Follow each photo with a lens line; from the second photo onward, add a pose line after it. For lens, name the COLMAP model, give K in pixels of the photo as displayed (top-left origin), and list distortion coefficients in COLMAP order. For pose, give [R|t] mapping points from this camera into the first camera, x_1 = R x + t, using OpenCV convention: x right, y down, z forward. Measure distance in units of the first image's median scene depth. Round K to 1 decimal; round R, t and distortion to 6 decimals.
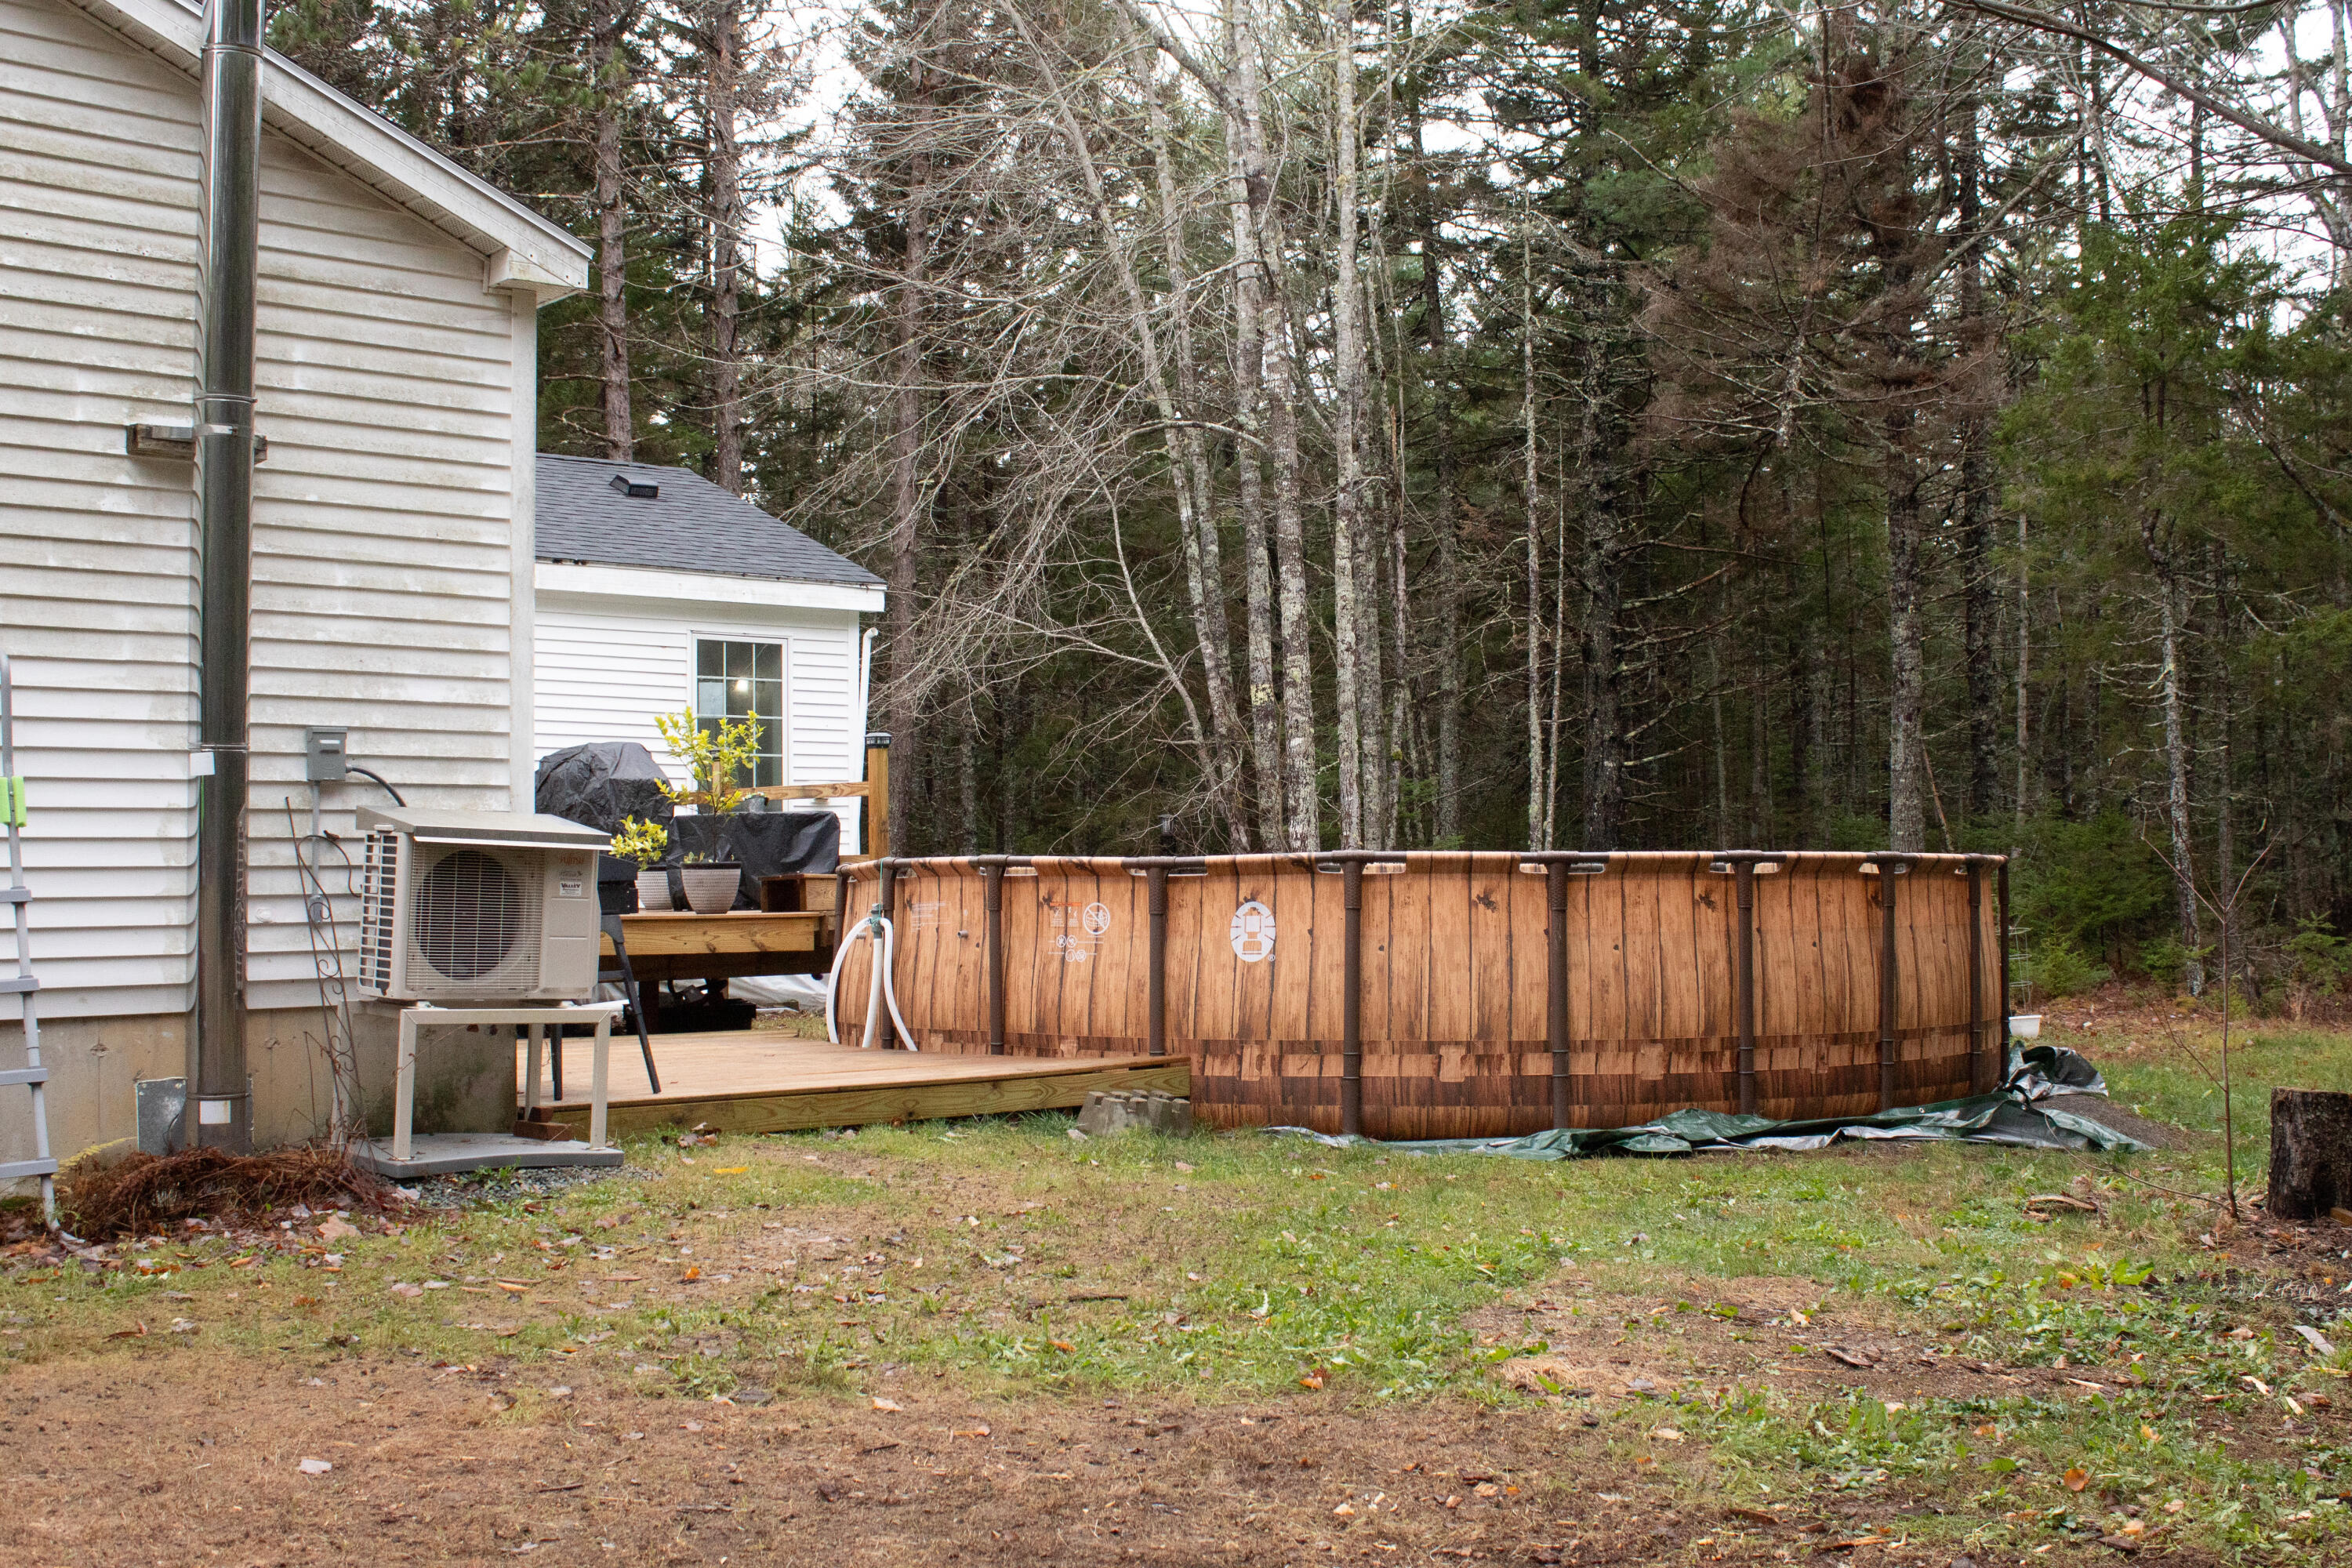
lens RADIAL K [[2656.1, 0, 1176.0], [0, 2656.1, 784.0], [0, 0, 1]] dist [-0.097120, 0.003540]
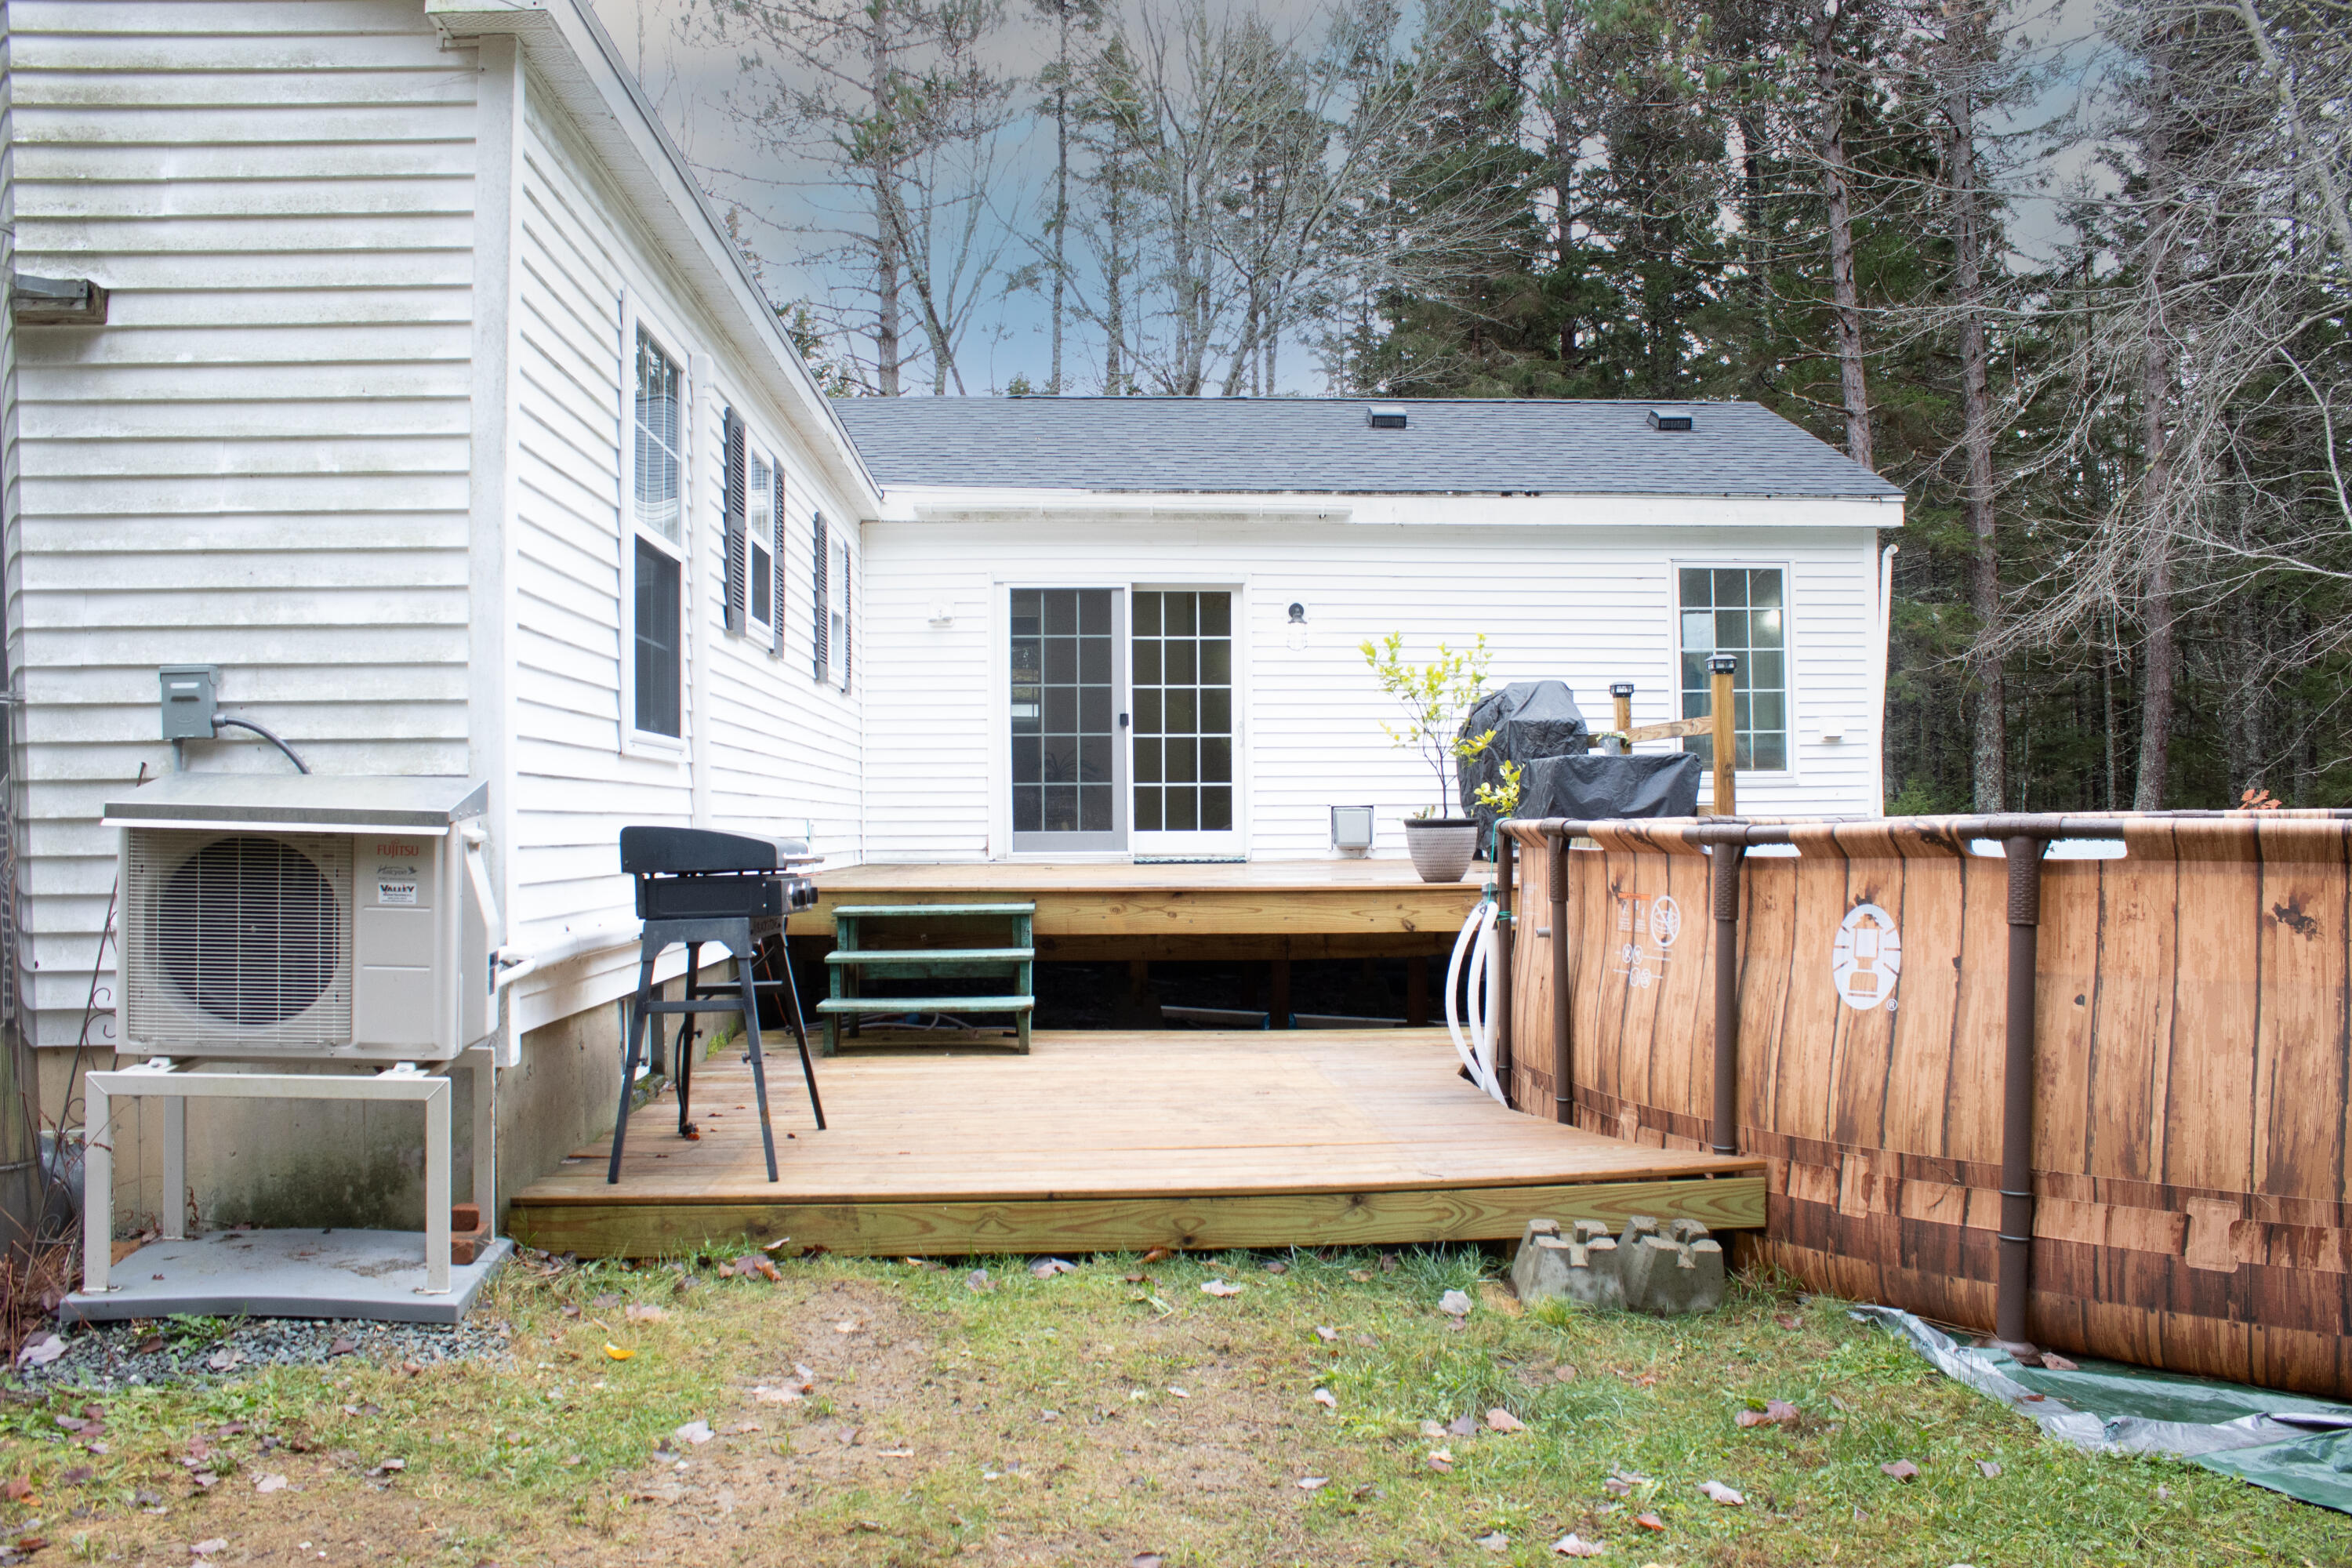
lens RADIAL K [[1960.6, 0, 1176.0], [0, 1960.6, 784.0], [0, 0, 1]] dist [-0.170444, 0.146962]
pose [[0.781739, -0.009368, -0.623535, 0.172863], [0.026160, 0.999500, 0.017780, 0.007222], [0.623056, -0.030211, 0.781593, 0.591134]]
